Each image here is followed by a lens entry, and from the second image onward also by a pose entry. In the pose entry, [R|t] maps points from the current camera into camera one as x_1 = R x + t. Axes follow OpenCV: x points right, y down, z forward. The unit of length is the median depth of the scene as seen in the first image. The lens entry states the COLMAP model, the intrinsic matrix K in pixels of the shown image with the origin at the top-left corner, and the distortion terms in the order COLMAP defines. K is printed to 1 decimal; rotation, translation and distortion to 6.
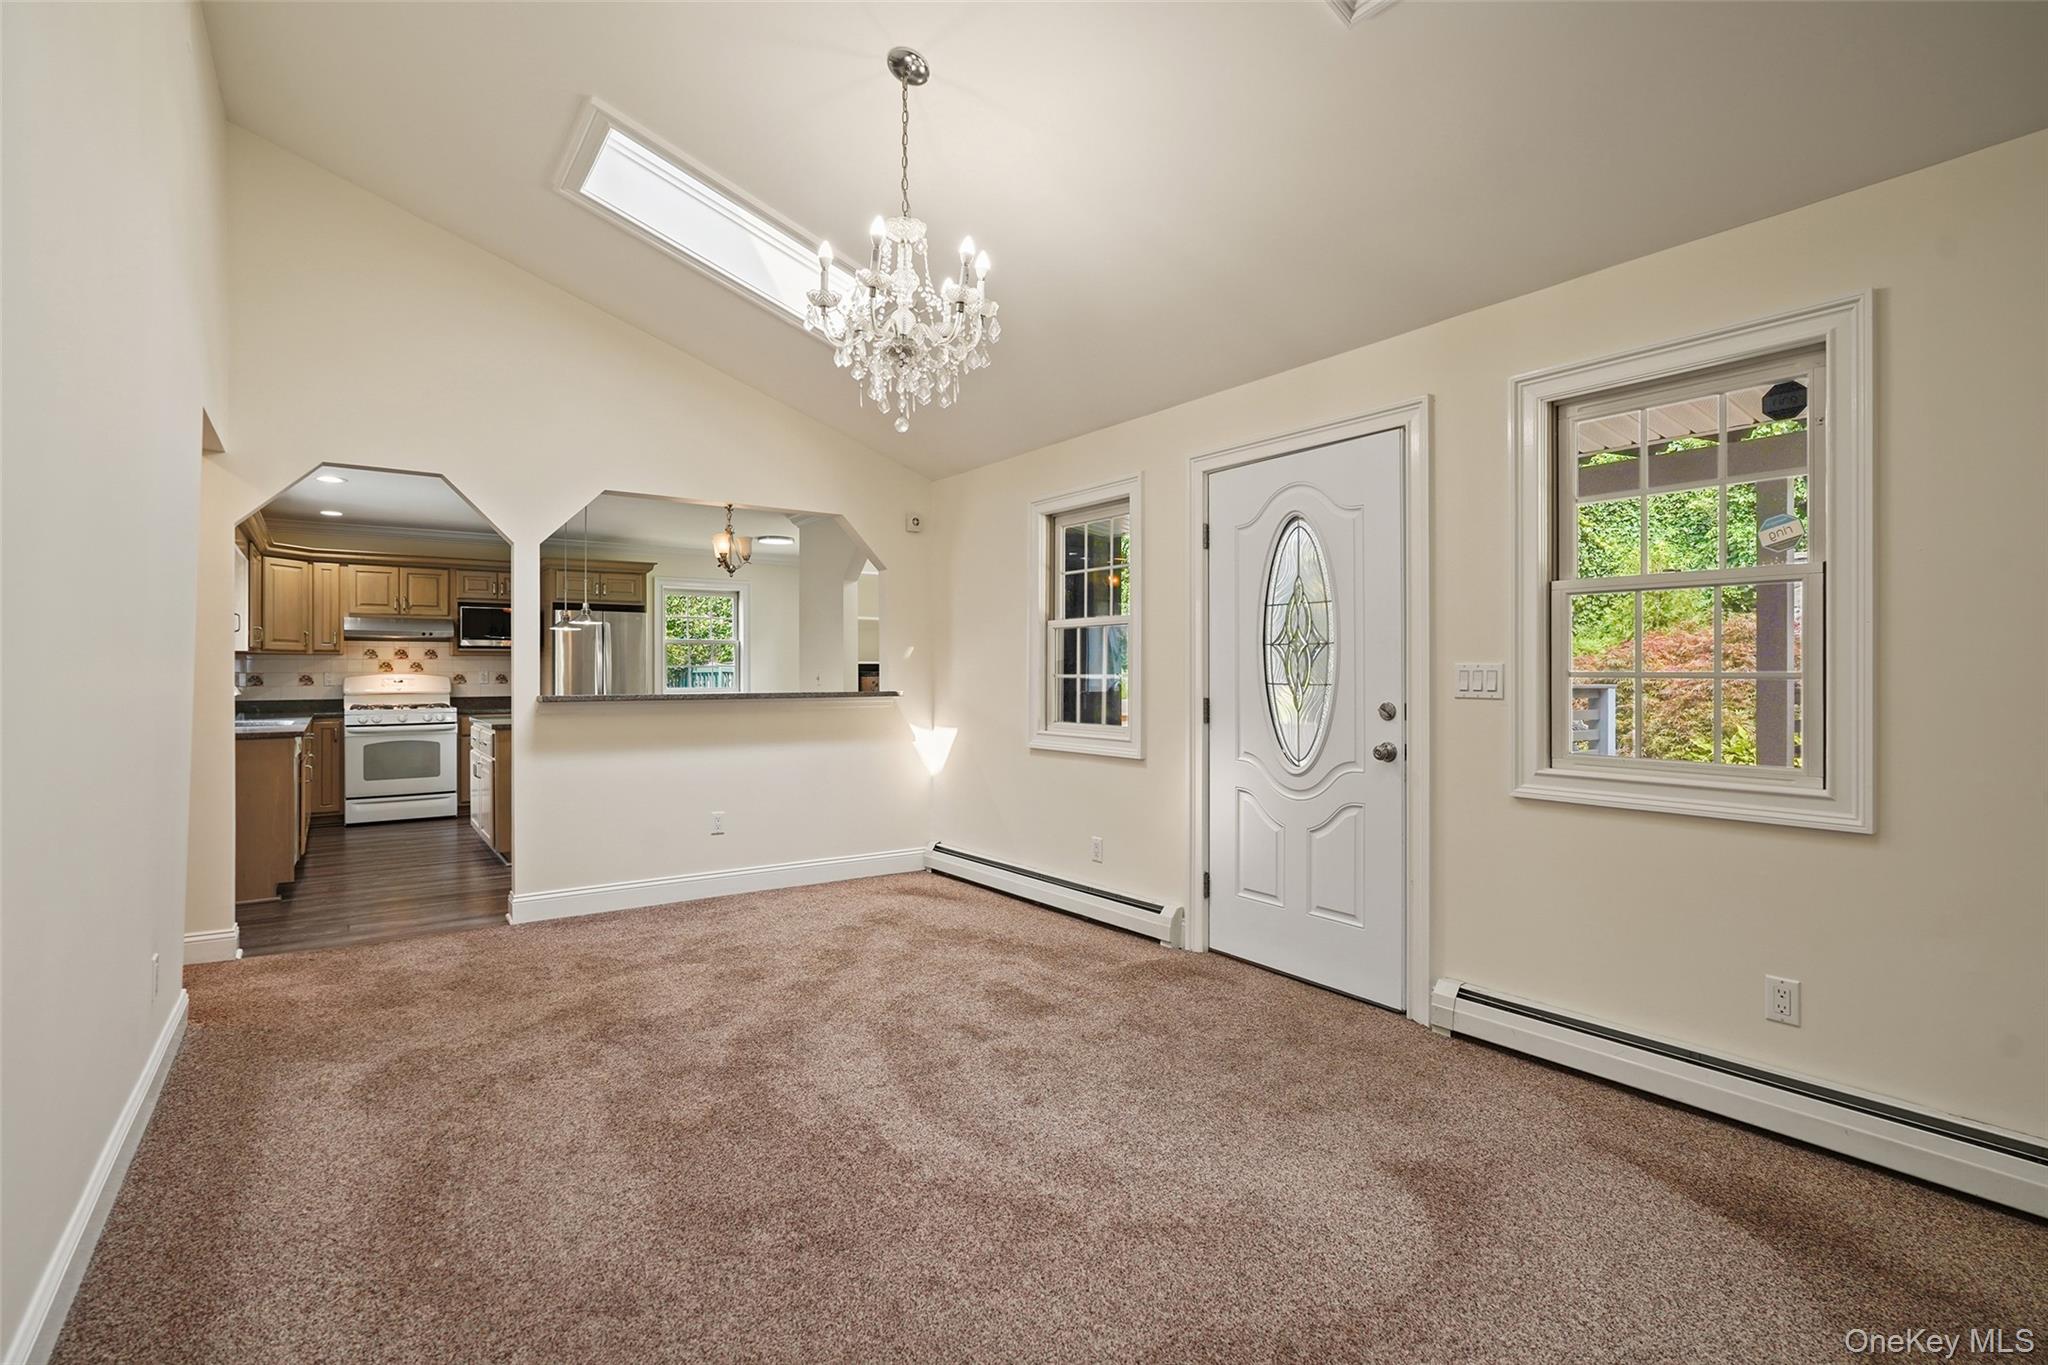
lens RADIAL K [[936.4, 0, 1003.8], [0, 936.4, 669.8], [0, 0, 1]] dist [-0.013060, 0.004481]
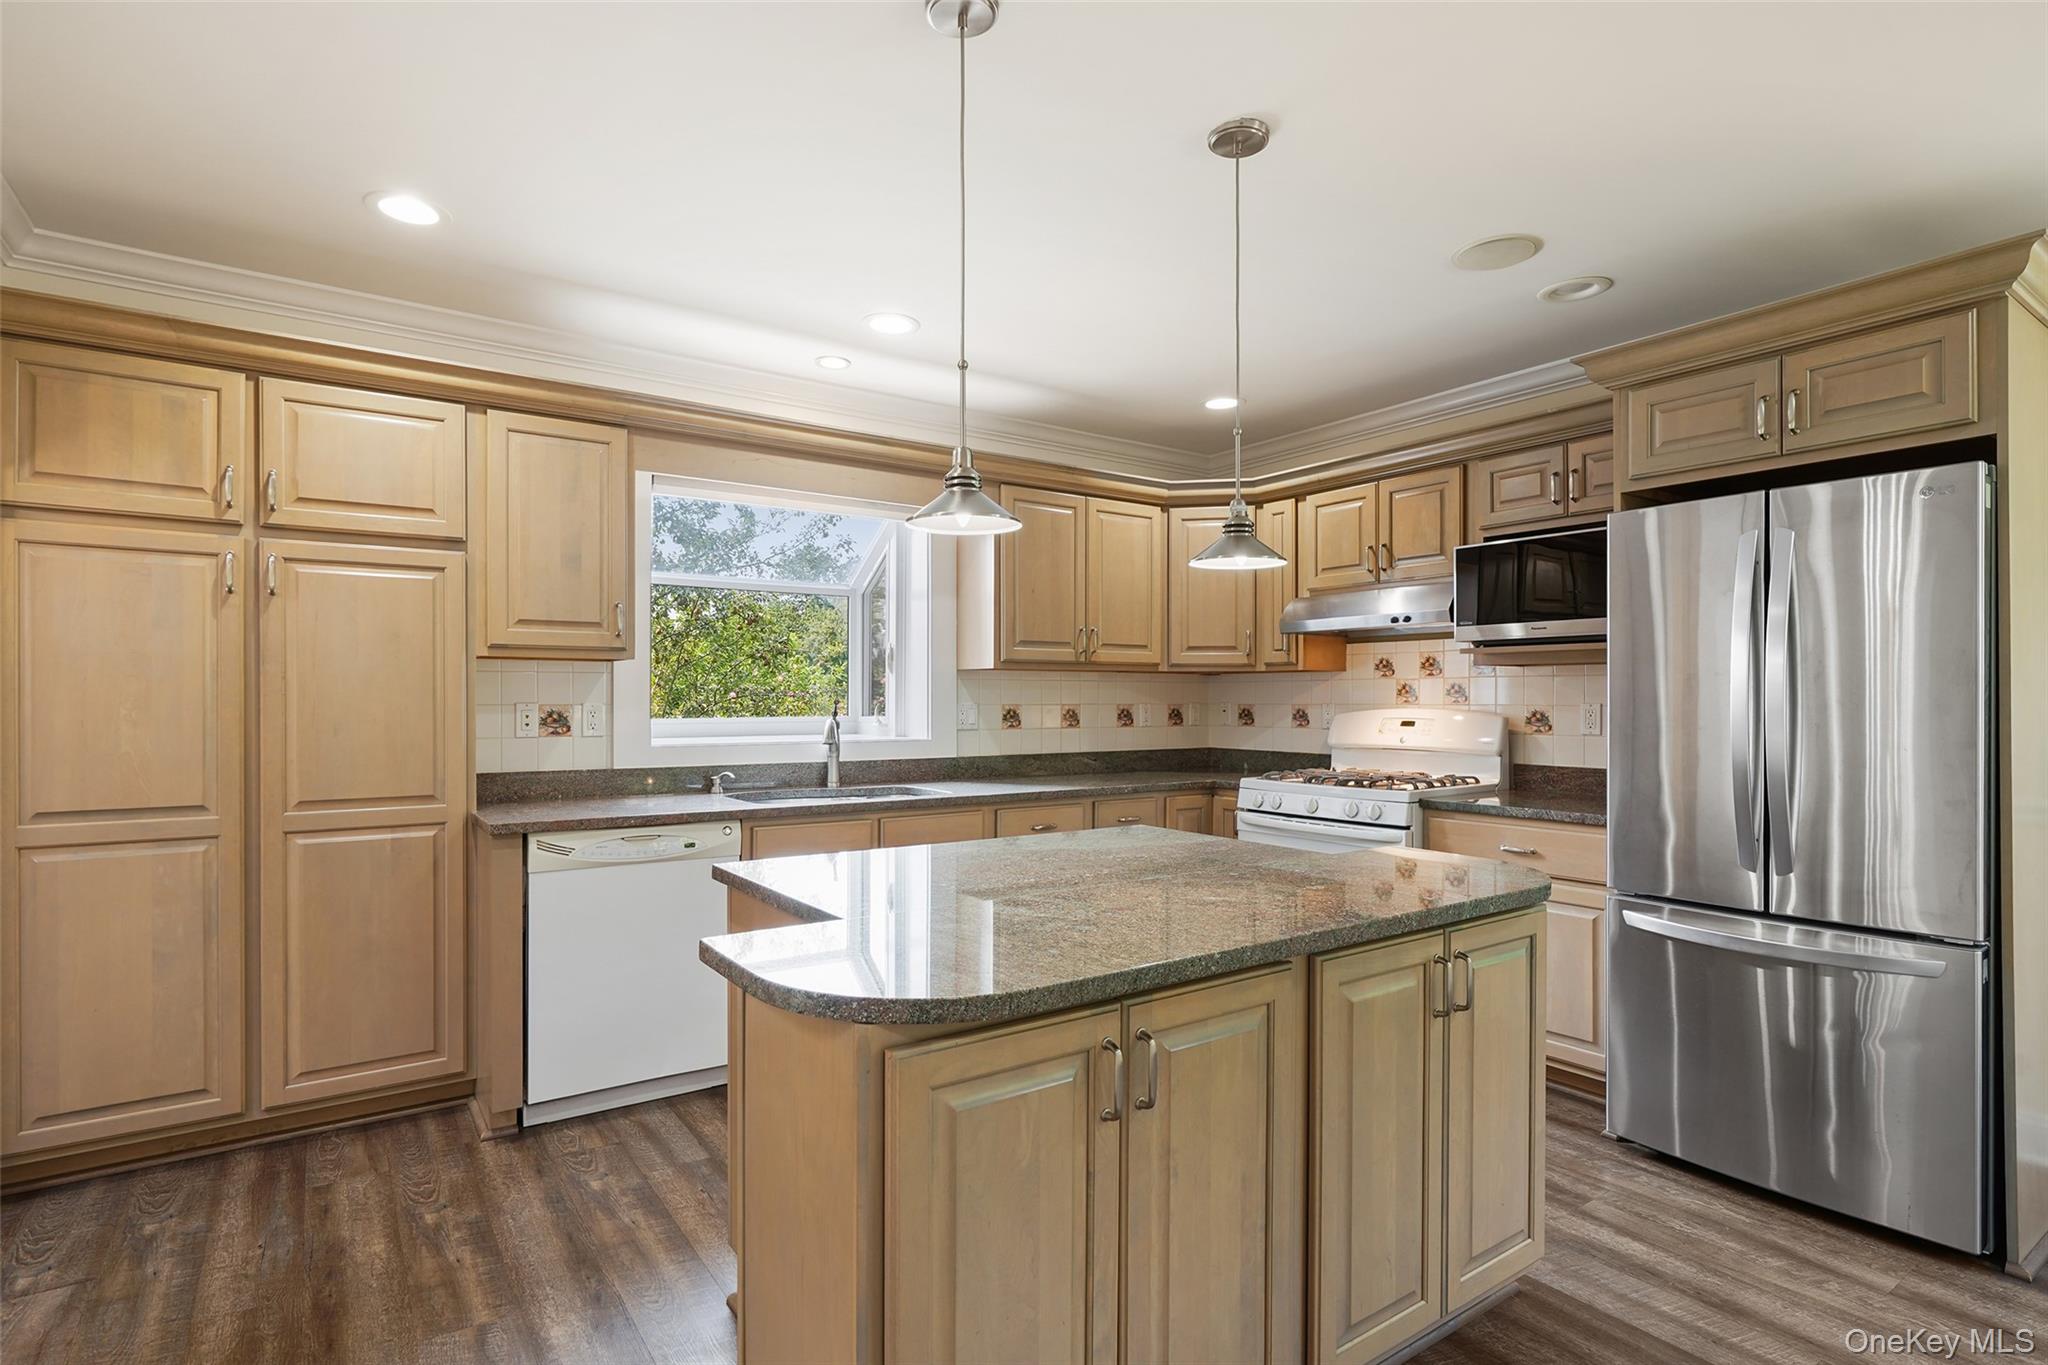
lens RADIAL K [[1012.7, 0, 1026.2], [0, 1012.7, 696.4], [0, 0, 1]] dist [-0.012903, 0.000188]
pose [[-0.016256, -0.000168, -0.999868, -0.141410], [0.002651, 0.999996, -0.000211, -0.002093], [0.999864, -0.002654, -0.016256, 0.867884]]
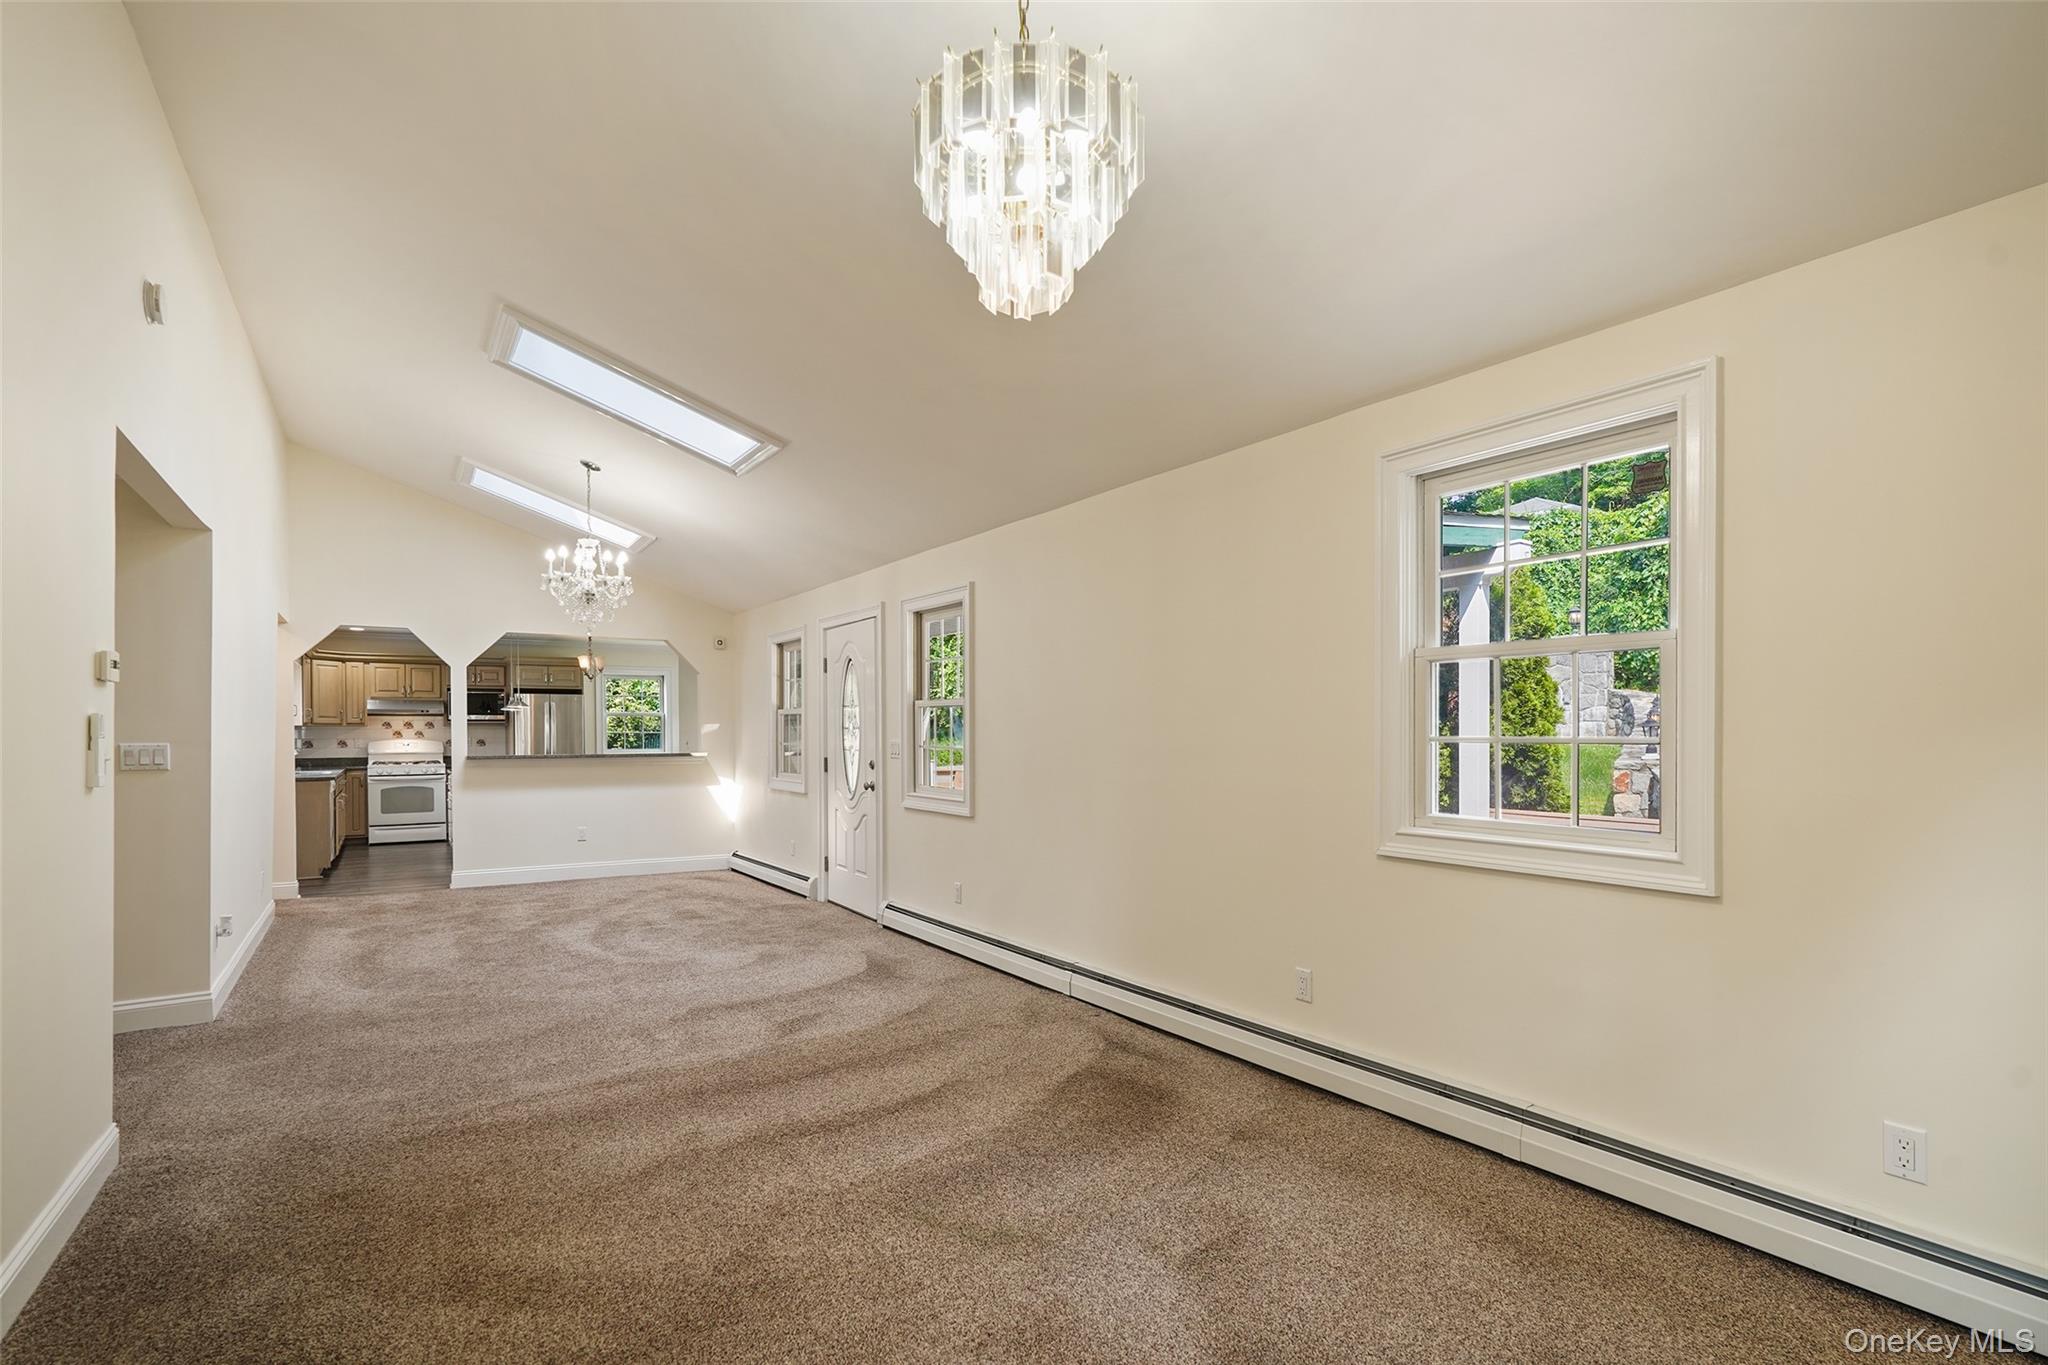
lens RADIAL K [[936.4, 0, 990.5], [0, 936.4, 745.8], [0, 0, 1]] dist [-0.013060, 0.004481]
pose [[0.998854, 0.001258, -0.047837, 0.320116], [-0.000391, 0.999836, 0.018117, -0.012594], [0.047852, -0.018078, 0.998691, -0.389573]]
